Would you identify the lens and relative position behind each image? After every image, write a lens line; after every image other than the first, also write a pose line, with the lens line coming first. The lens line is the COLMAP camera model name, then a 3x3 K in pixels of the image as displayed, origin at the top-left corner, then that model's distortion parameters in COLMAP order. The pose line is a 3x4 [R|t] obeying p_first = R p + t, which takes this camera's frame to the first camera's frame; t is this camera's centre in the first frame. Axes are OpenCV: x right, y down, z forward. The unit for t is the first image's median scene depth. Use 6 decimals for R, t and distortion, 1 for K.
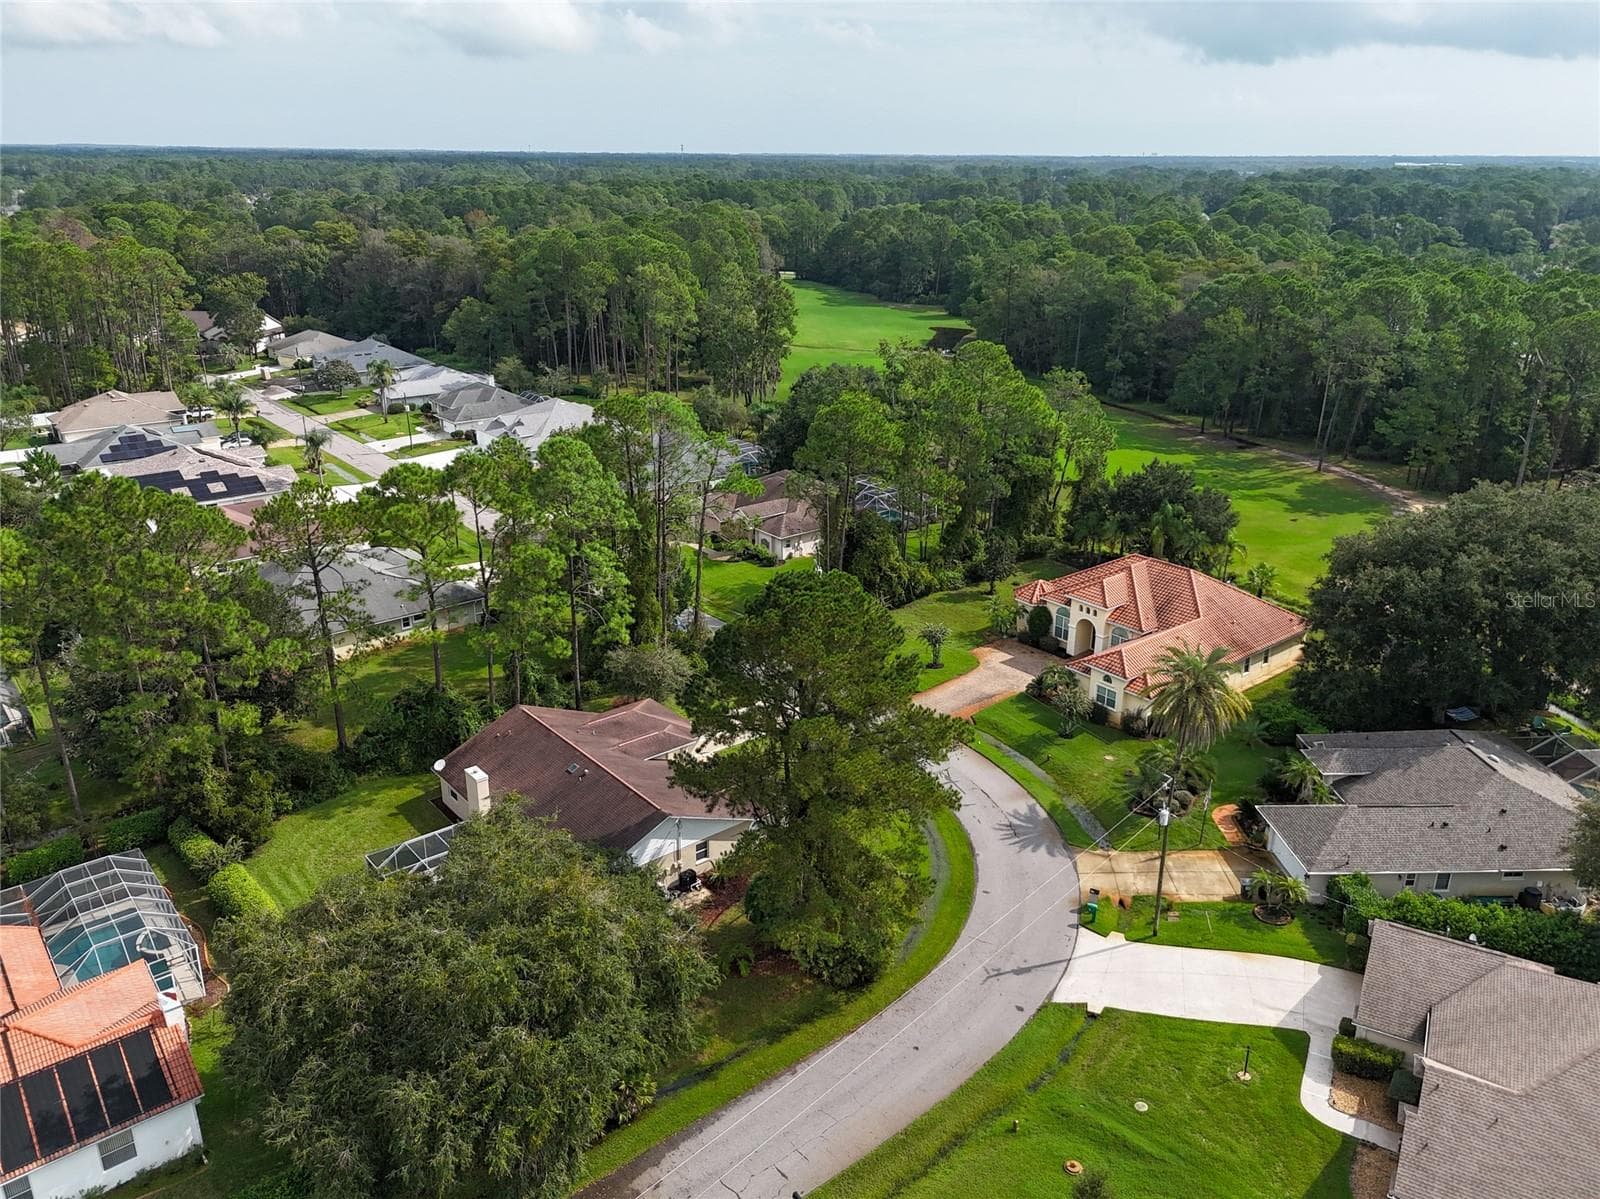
lens RADIAL K [[1173.2, 0, 801.0], [0, 1173.2, 595.5], [0, 0, 1]] dist [0.058095, -0.046851]
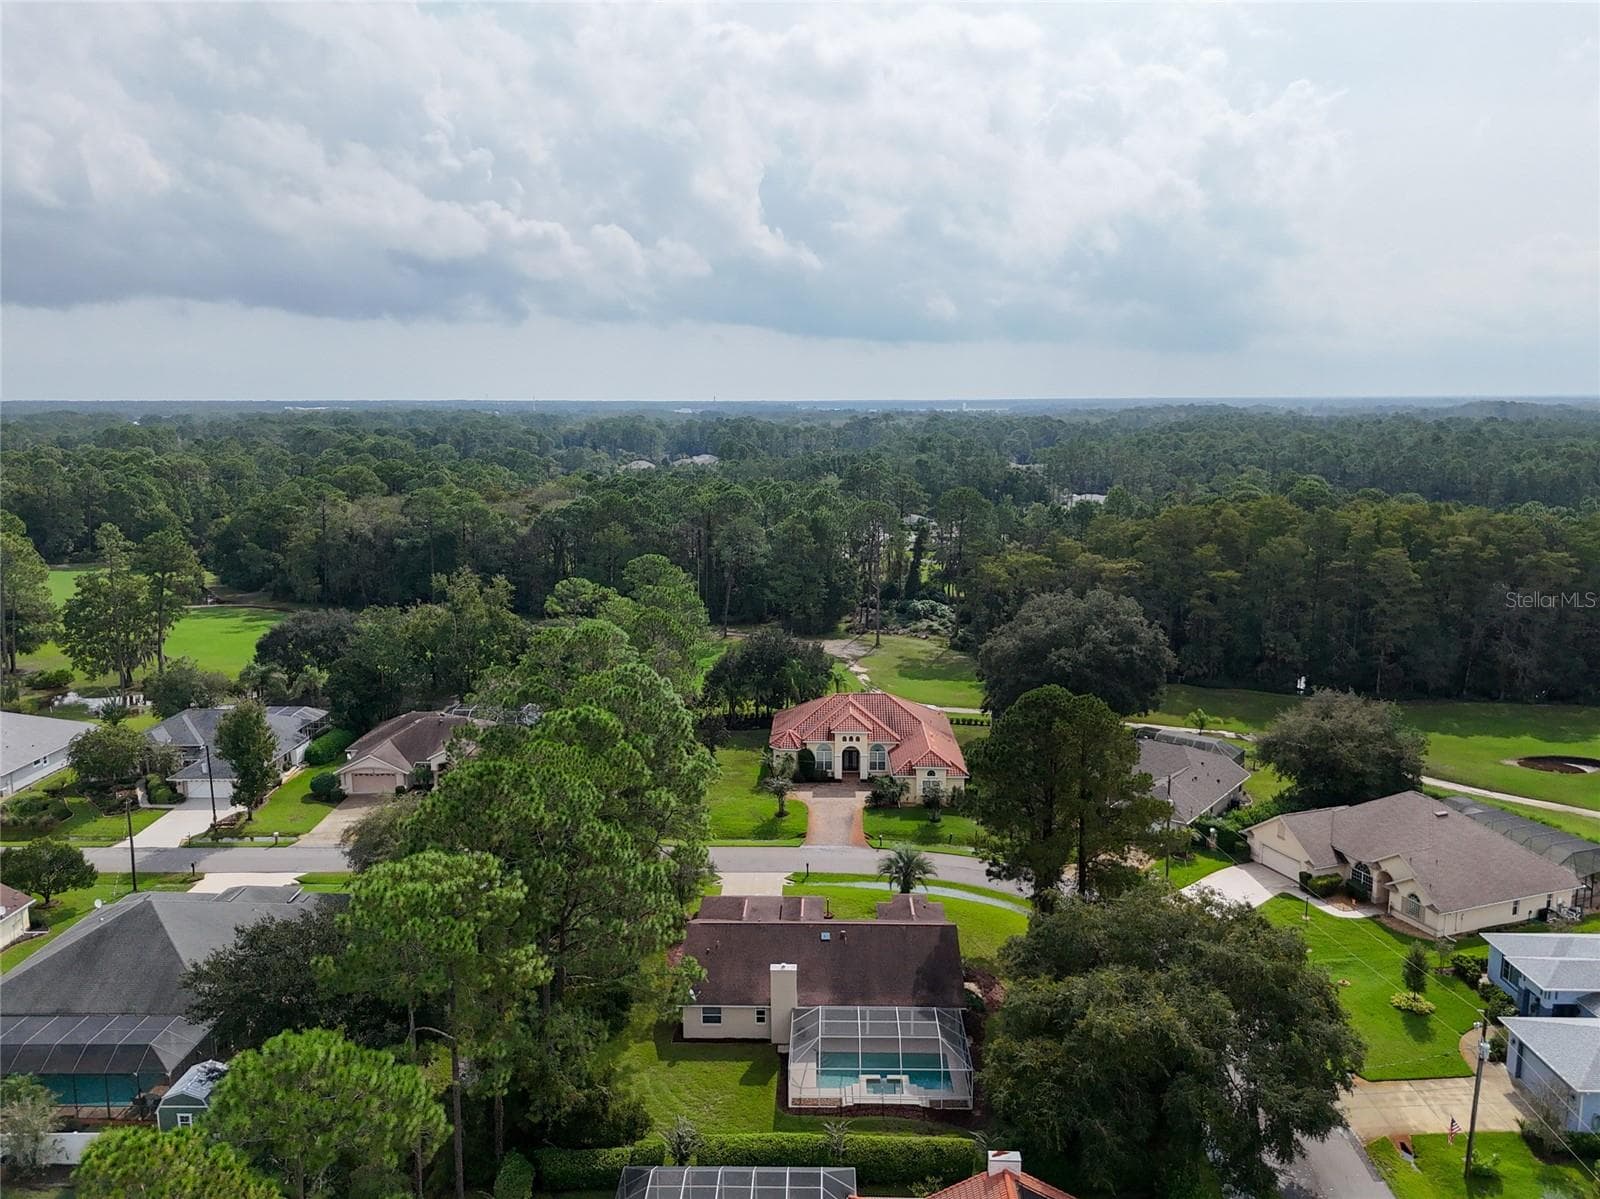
lens RADIAL K [[1173.2, 0, 792.6], [0, 1173.2, 589.8], [0, 0, 1]] dist [0.058095, -0.046851]
pose [[0.655625, -0.131438, 0.743559, -0.489001], [0.273764, 0.959110, -0.071847, -0.046125], [-0.703711, 0.250665, 0.664799, 0.100161]]
